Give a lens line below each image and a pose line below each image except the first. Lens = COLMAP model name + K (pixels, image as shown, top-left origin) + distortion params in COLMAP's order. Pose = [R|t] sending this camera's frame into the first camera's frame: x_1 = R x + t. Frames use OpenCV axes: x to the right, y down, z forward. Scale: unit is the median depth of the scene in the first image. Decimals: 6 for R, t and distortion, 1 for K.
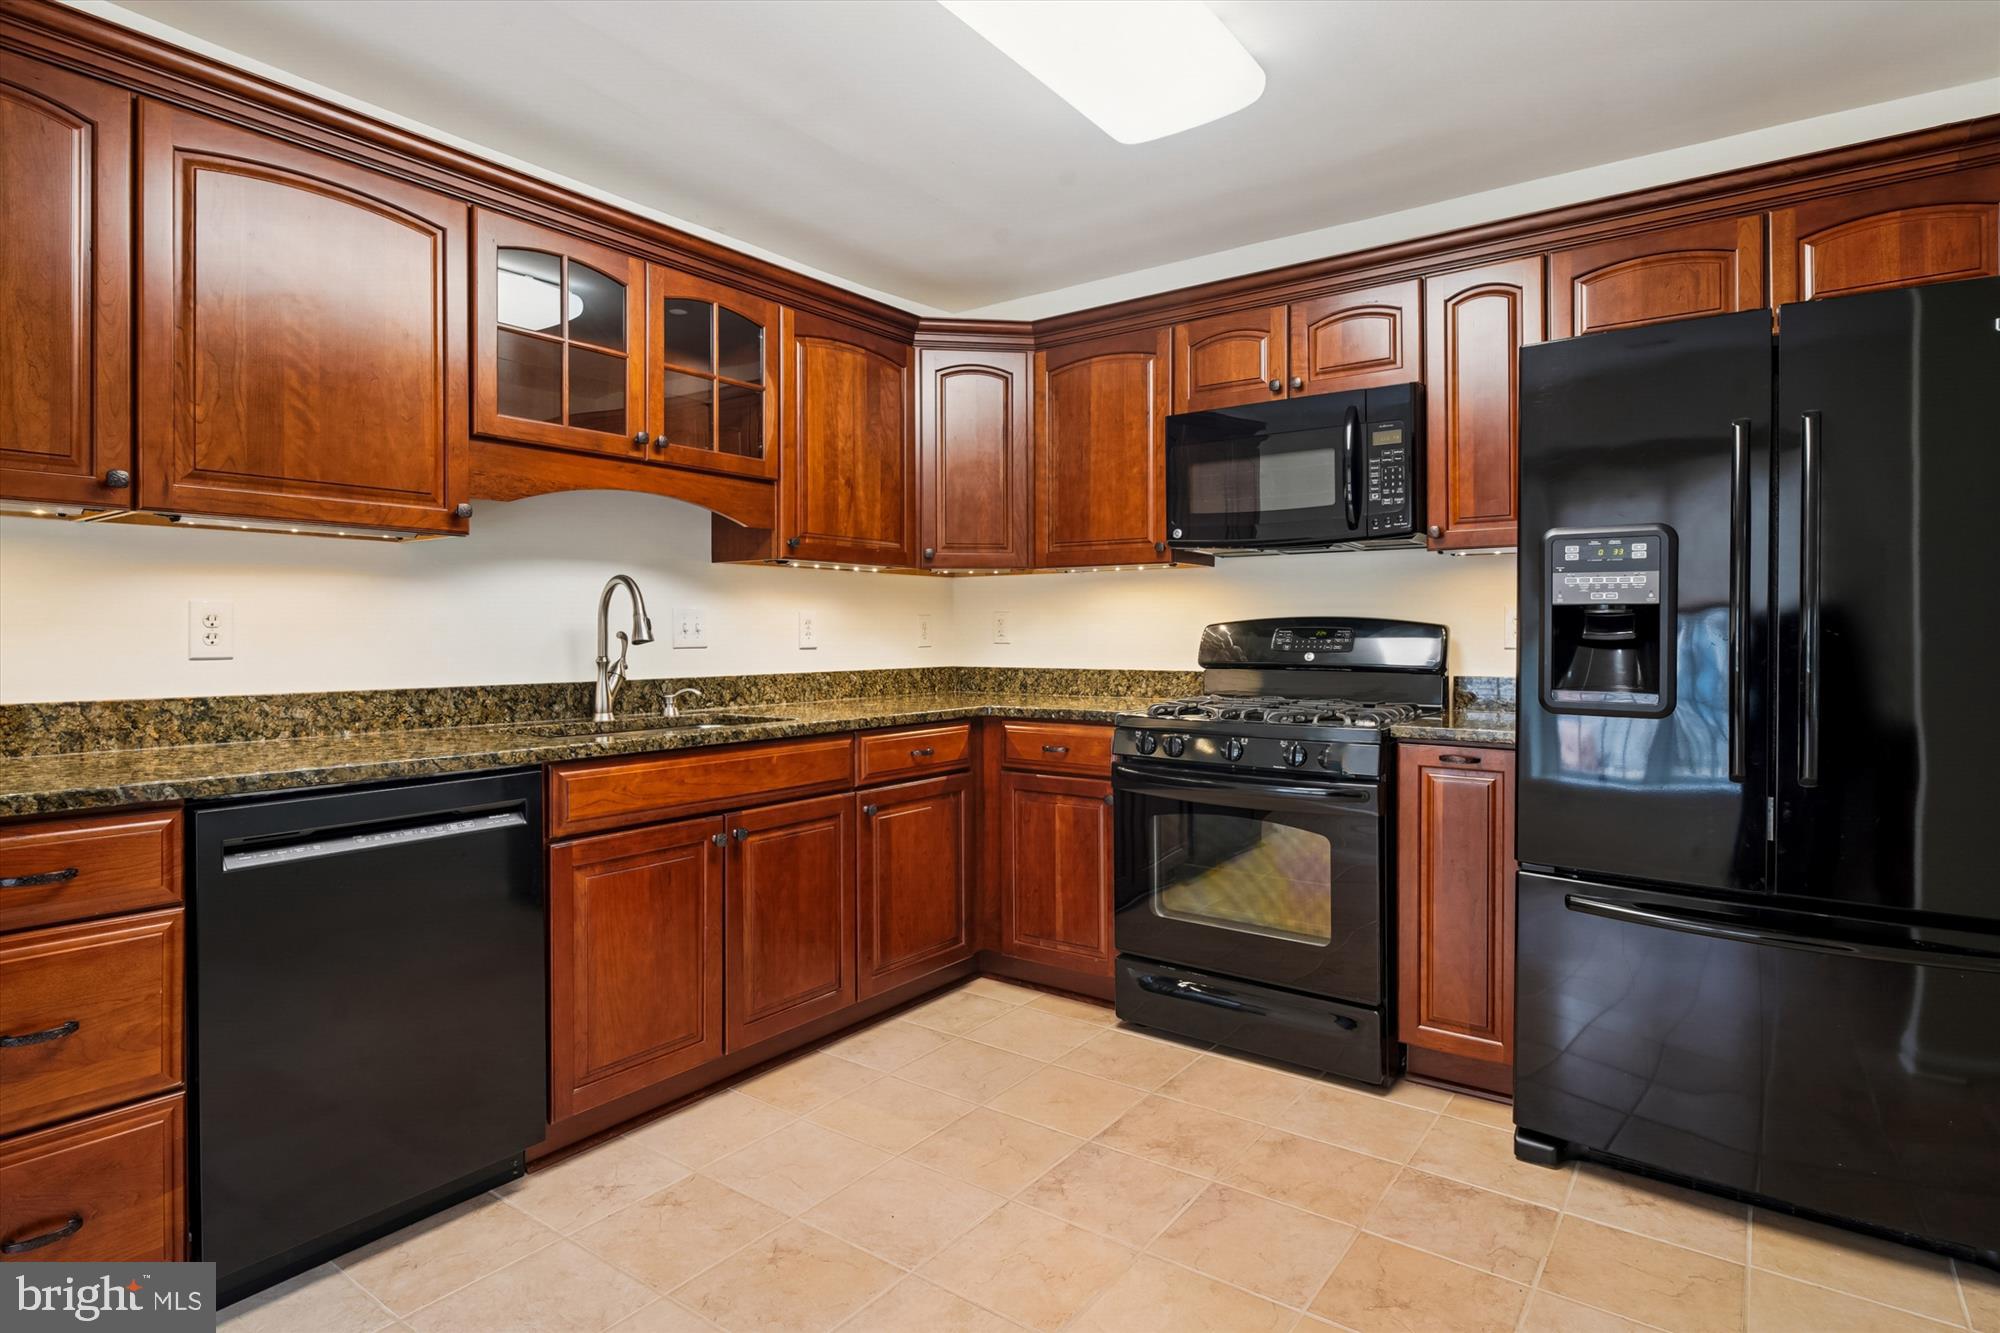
lens RADIAL K [[1077.9, 0, 1002.5], [0, 1077.9, 643.6], [0, 0, 1]] dist [-0.000601, -0.003553]
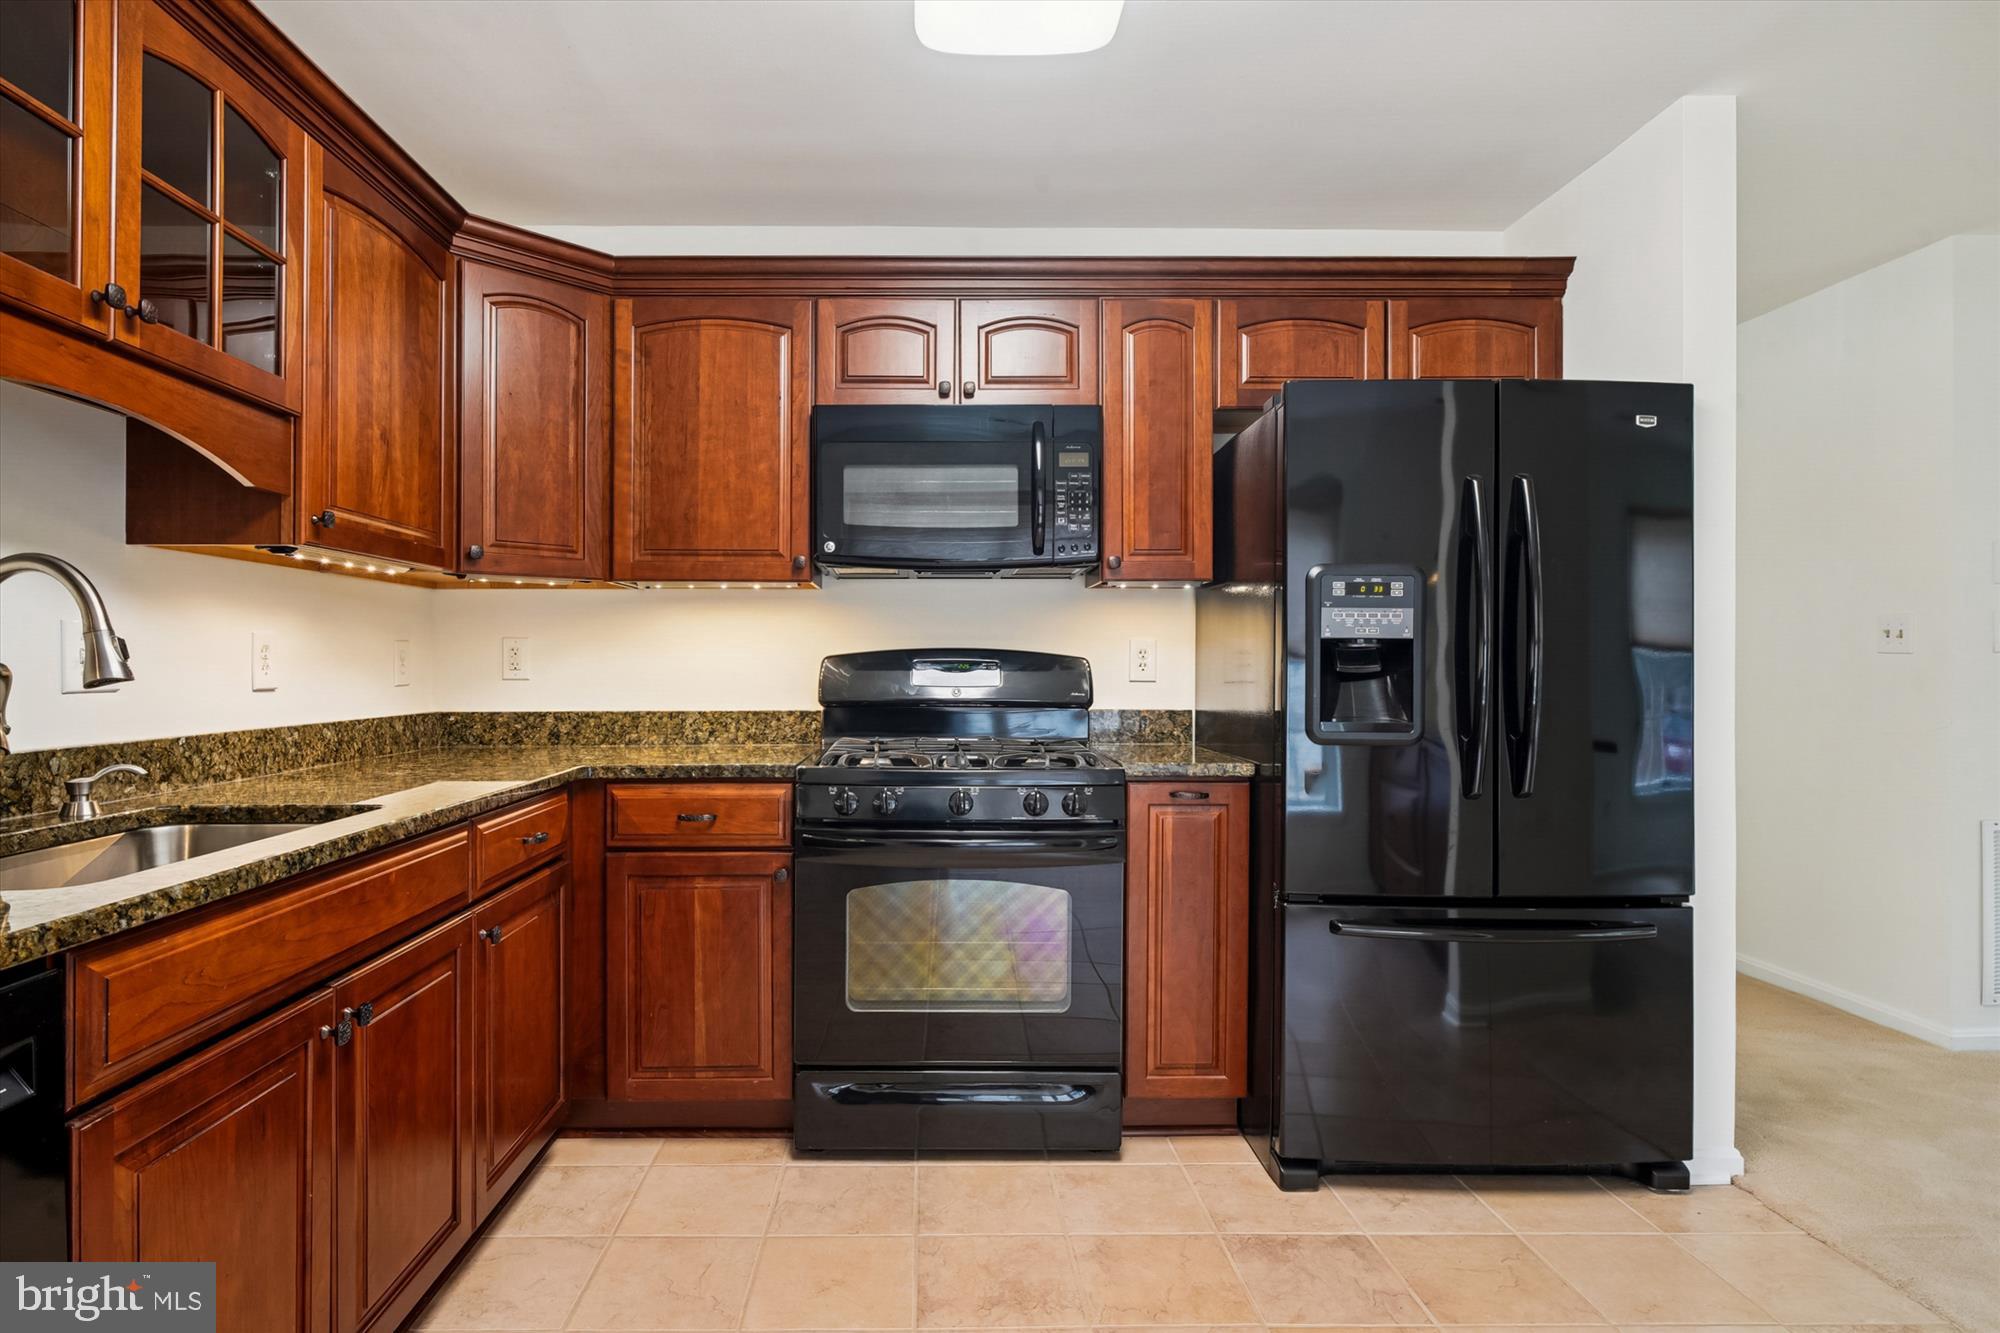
lens RADIAL K [[1077.9, 0, 944.1], [0, 1077.9, 670.3], [0, 0, 1]] dist [-0.000601, -0.003553]
pose [[0.797561, -0.001772, 0.603236, -0.314426], [0.005534, 0.999975, -0.004379, -0.002659], [-0.603213, 0.006831, 0.797551, 0.323073]]
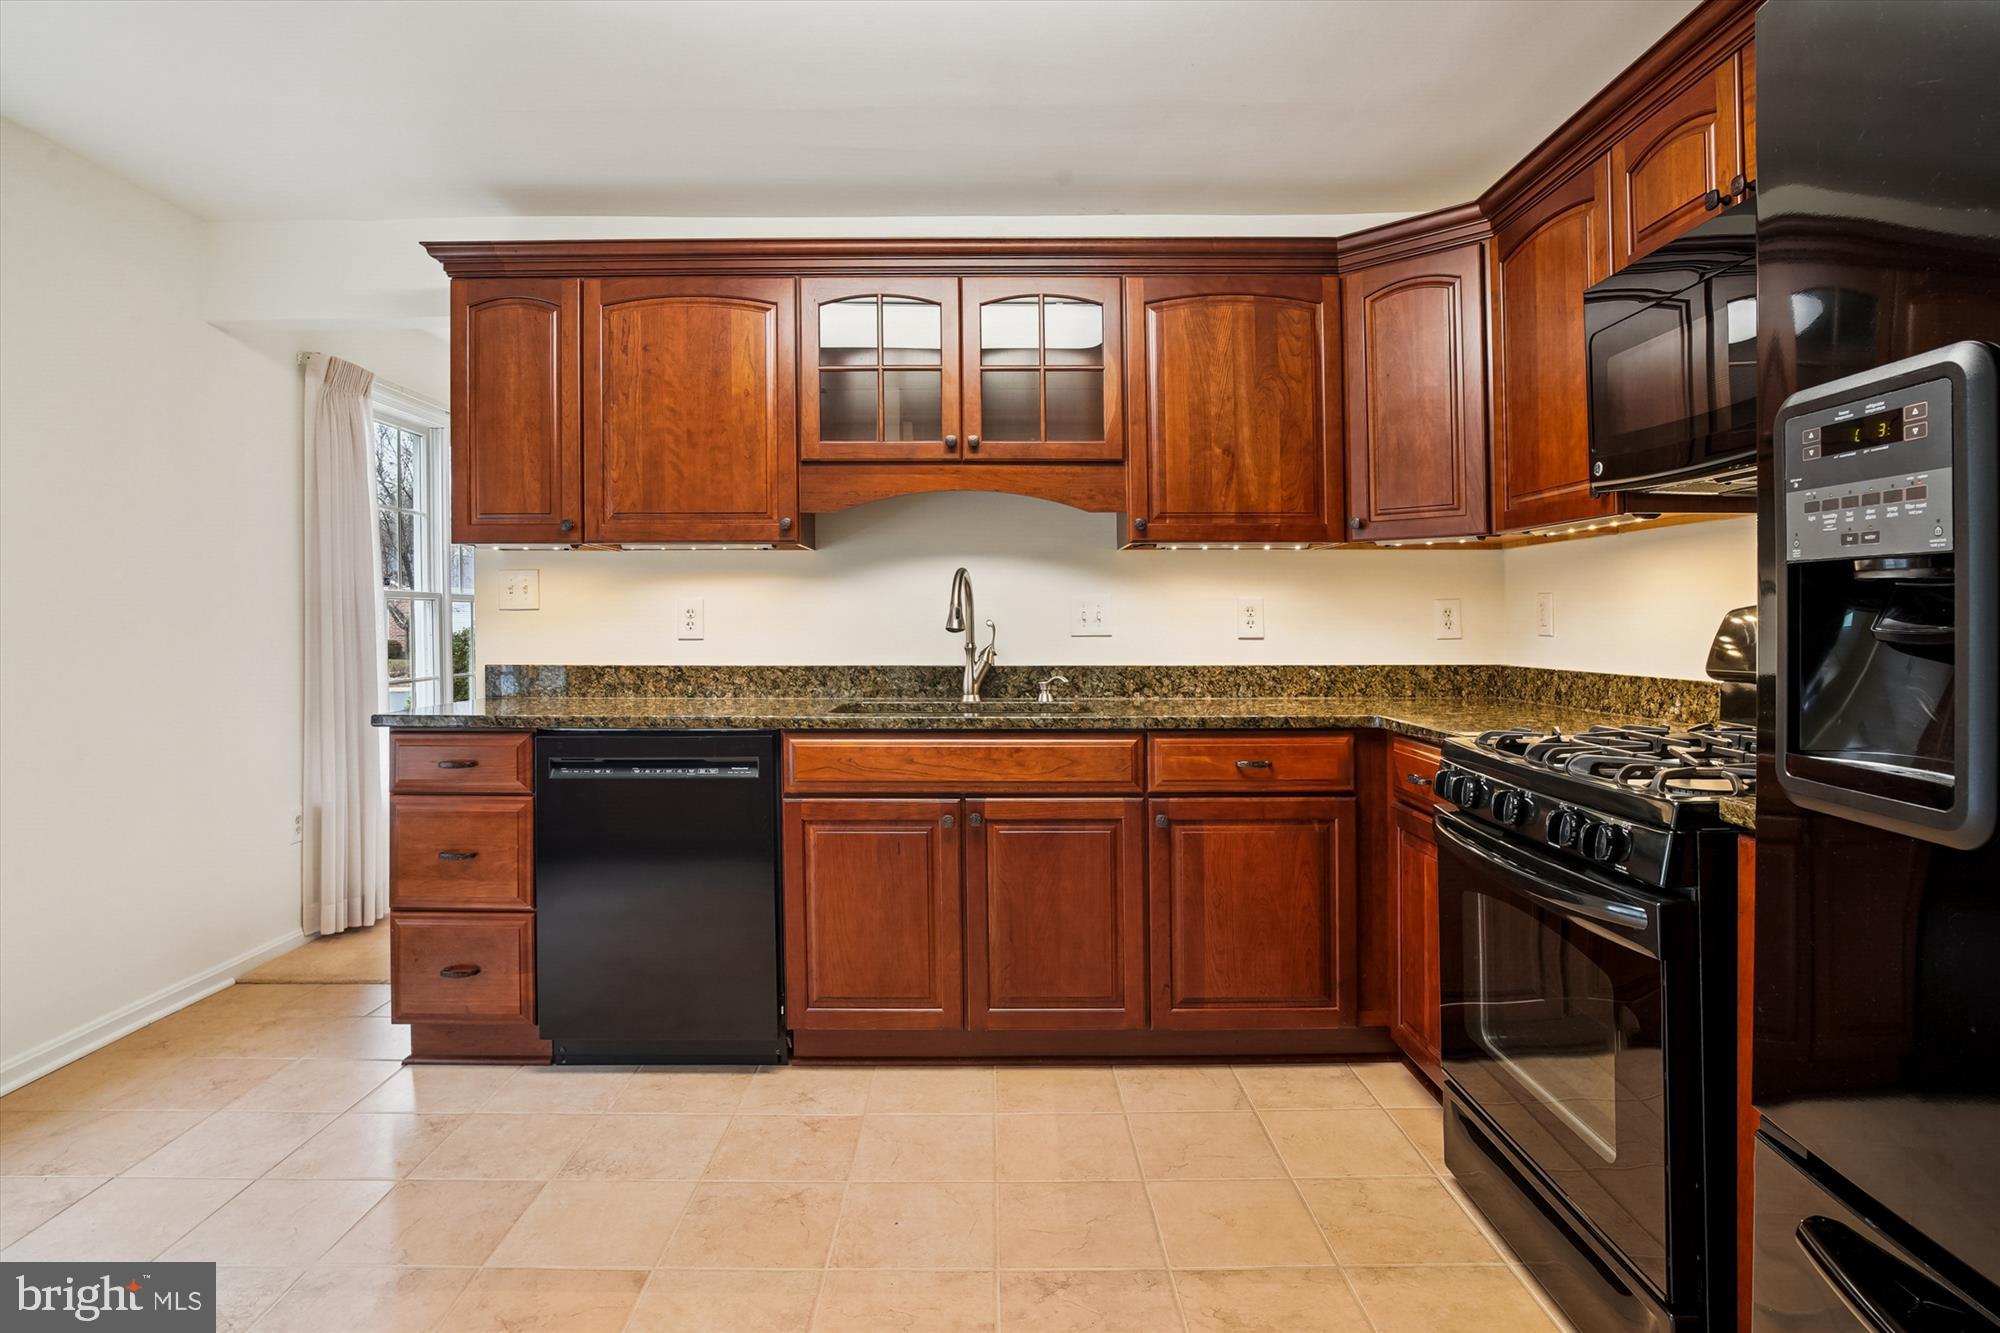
lens RADIAL K [[1077.9, 0, 982.8], [0, 1077.9, 652.4], [0, 0, 1]] dist [-0.000601, -0.003553]
pose [[0.585960, 0.023797, -0.809990, 0.541028], [-0.007363, 0.999684, 0.024043, -0.005366], [0.810306, -0.008124, 0.585950, 0.374747]]
